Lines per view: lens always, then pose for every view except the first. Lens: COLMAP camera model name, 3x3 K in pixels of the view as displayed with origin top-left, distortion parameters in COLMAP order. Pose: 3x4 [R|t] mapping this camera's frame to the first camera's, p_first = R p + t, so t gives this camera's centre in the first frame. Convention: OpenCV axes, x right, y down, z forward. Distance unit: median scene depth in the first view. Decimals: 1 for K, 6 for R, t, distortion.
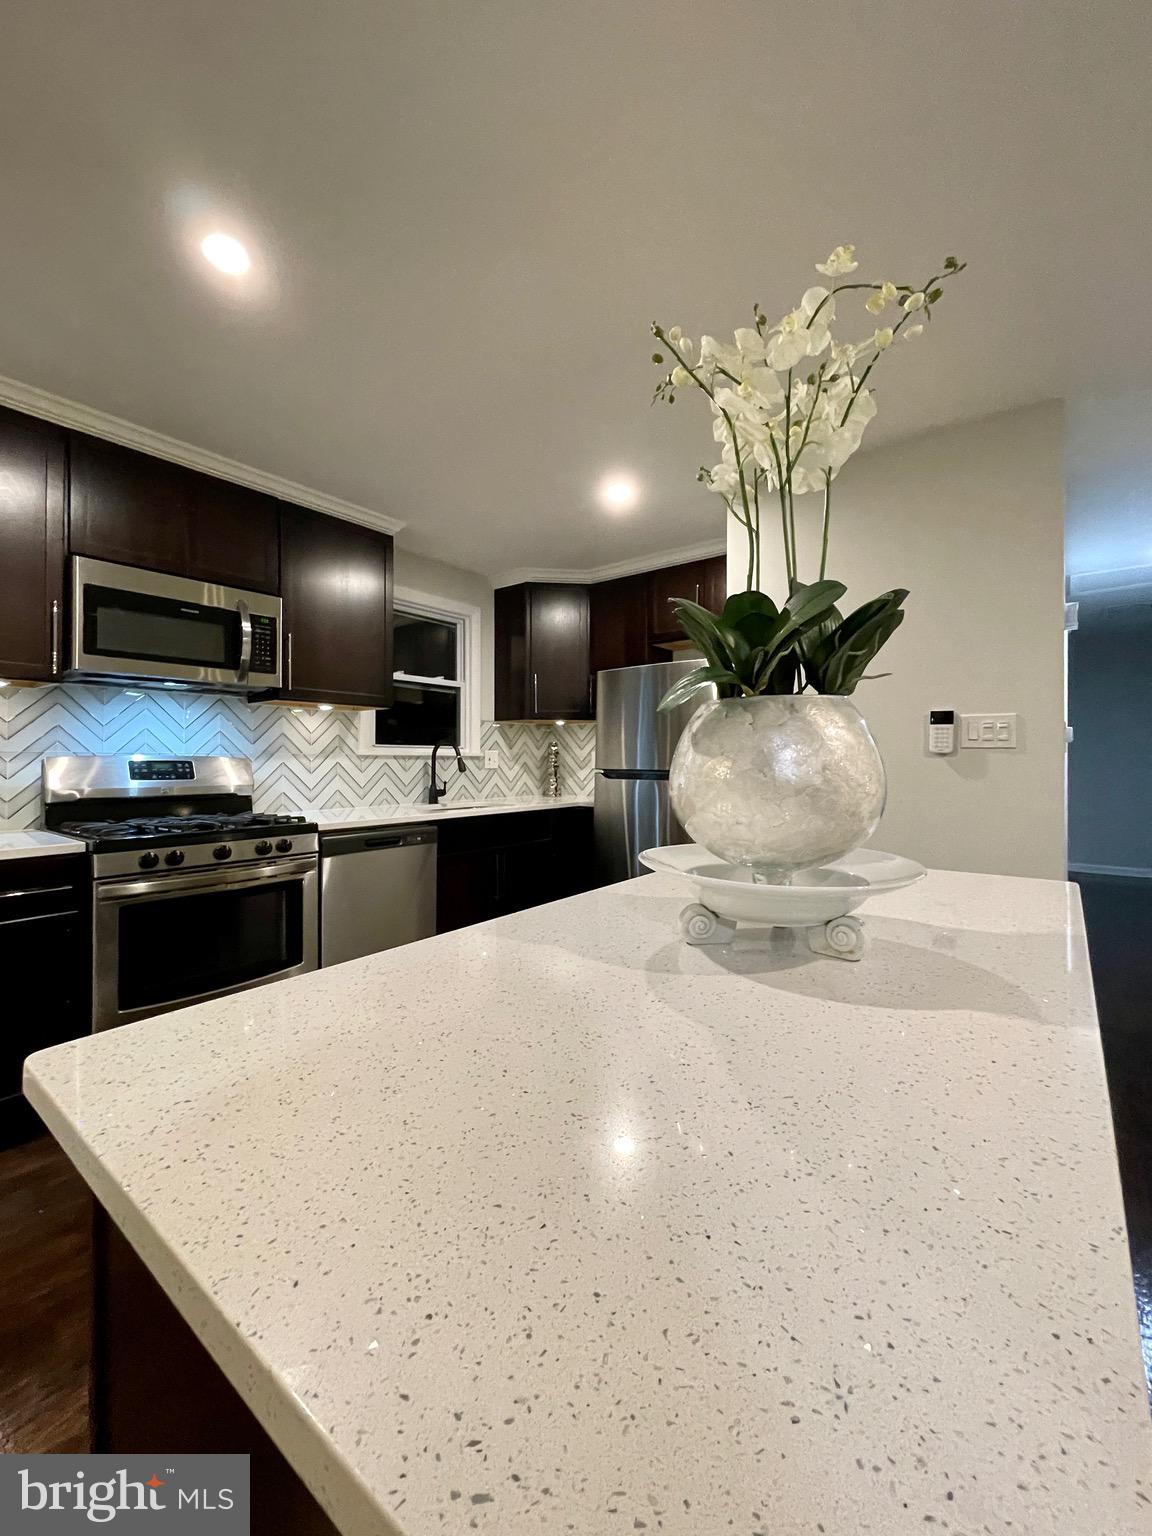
lens RADIAL K [[625.6, 0, 573.8], [0, 625.6, 761.5], [0, 0, 1]] dist [-0.001909, -0.000097]
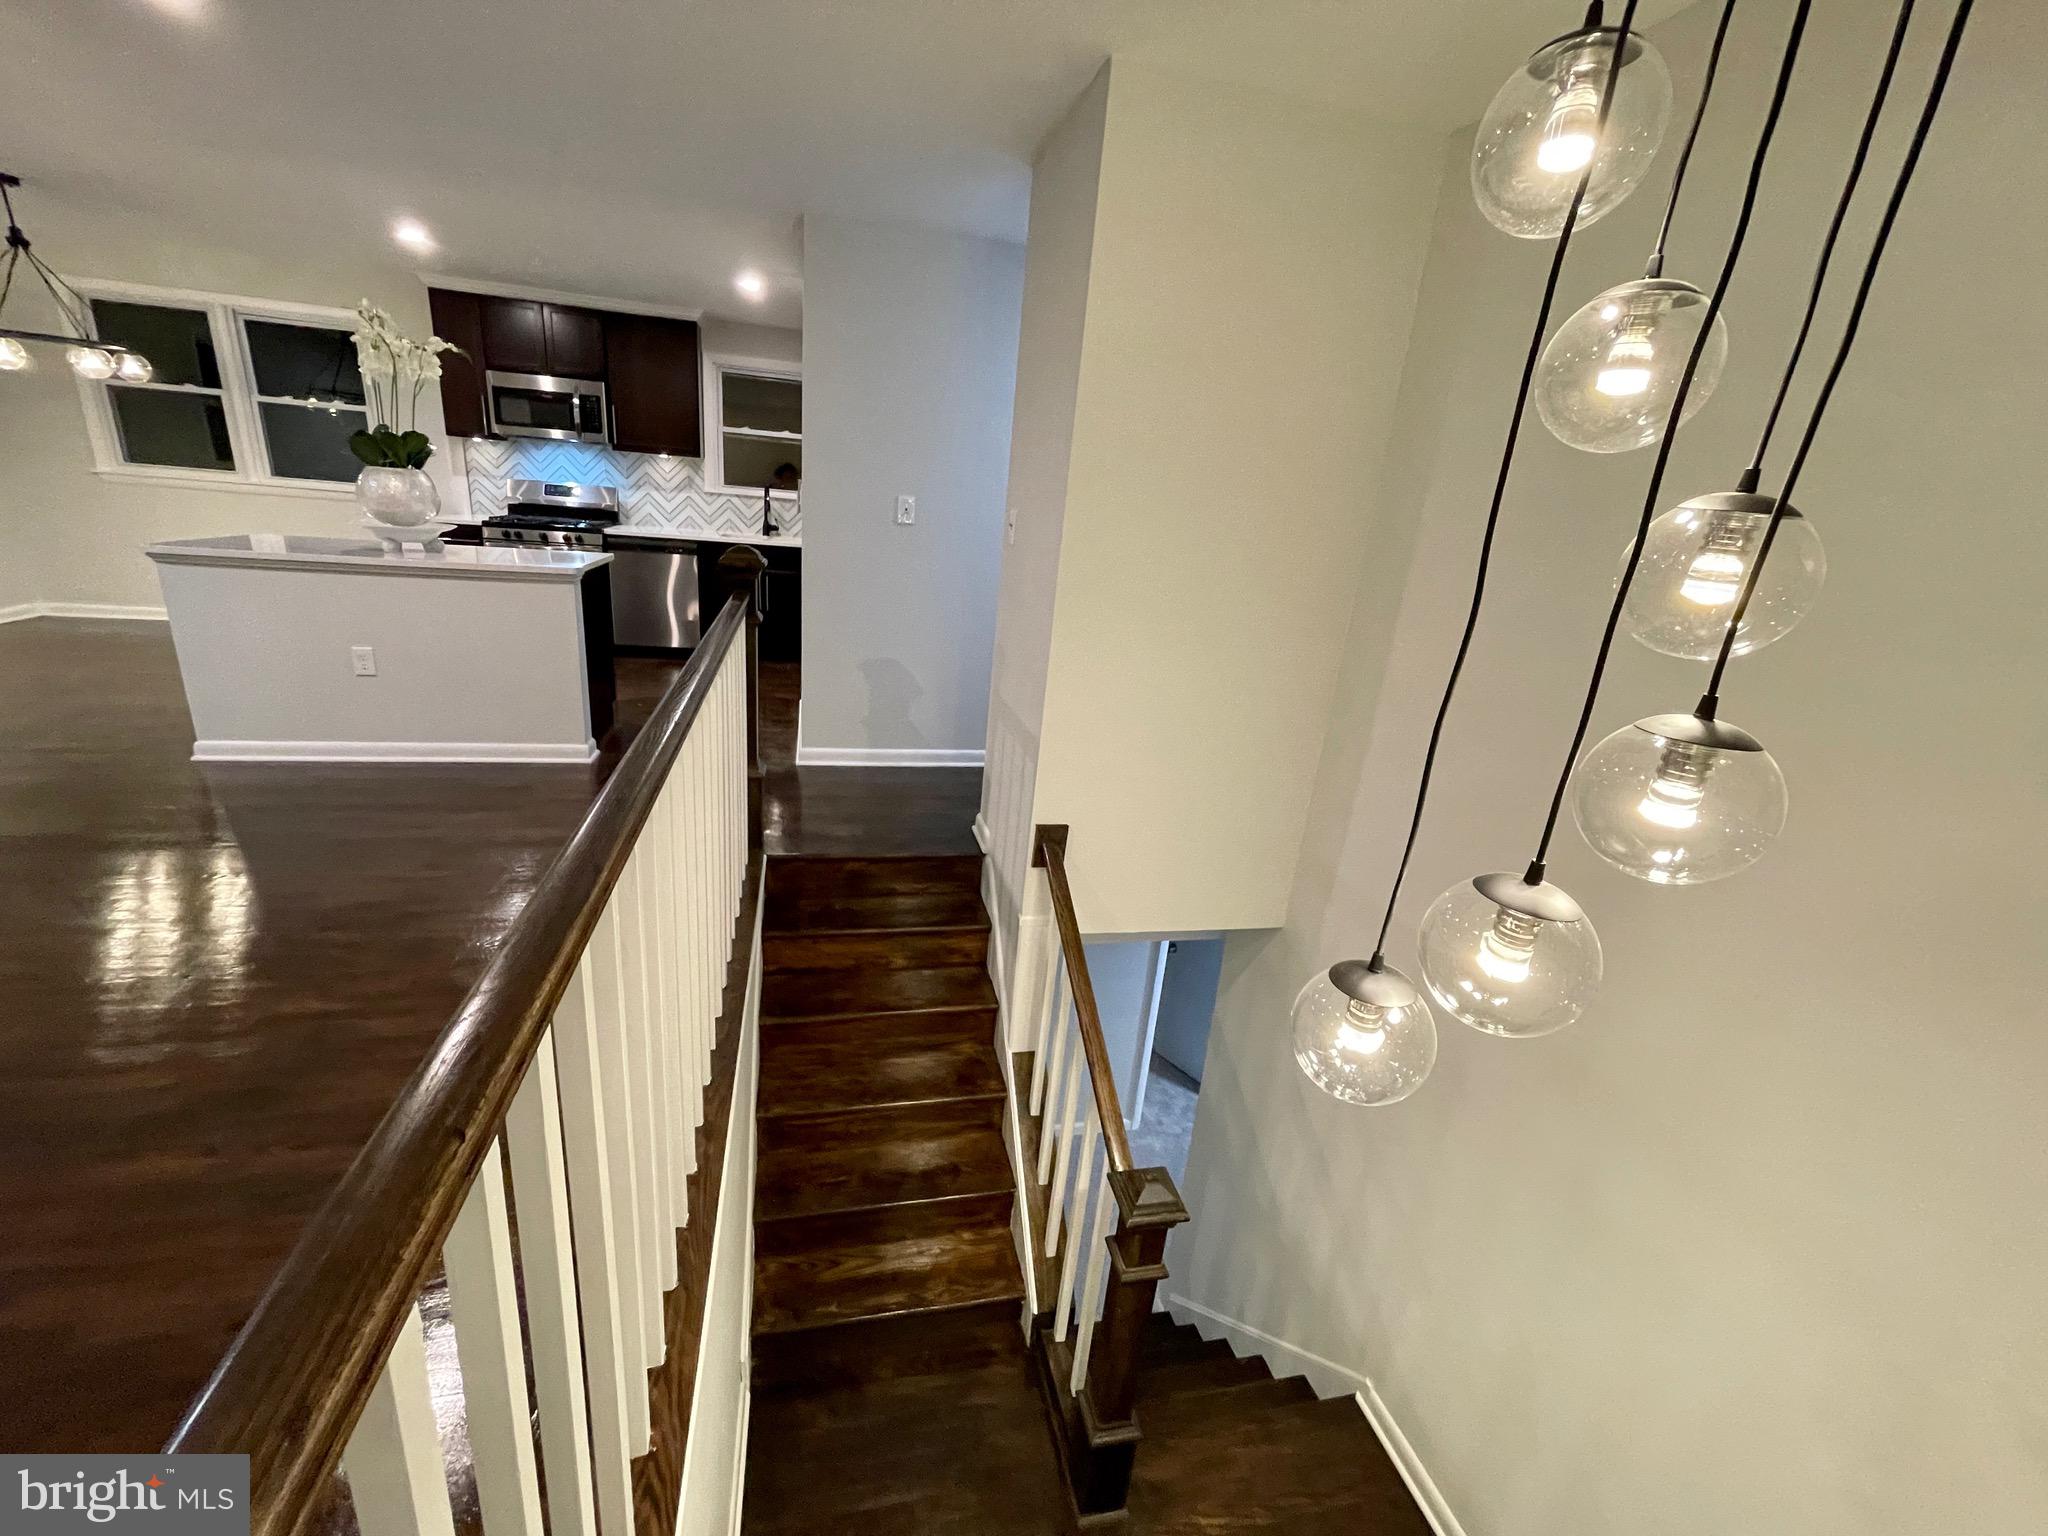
lens RADIAL K [[834.1, 0, 1015.3], [0, 834.1, 768.8], [0, 0, 1]] dist [-0.001909, -0.000097]
pose [[0.774529, 0.248268, -0.581780, 1.453920], [-0.079503, 0.950669, 0.299845, -0.036115], [0.627522, -0.185985, 0.756059, -0.093886]]
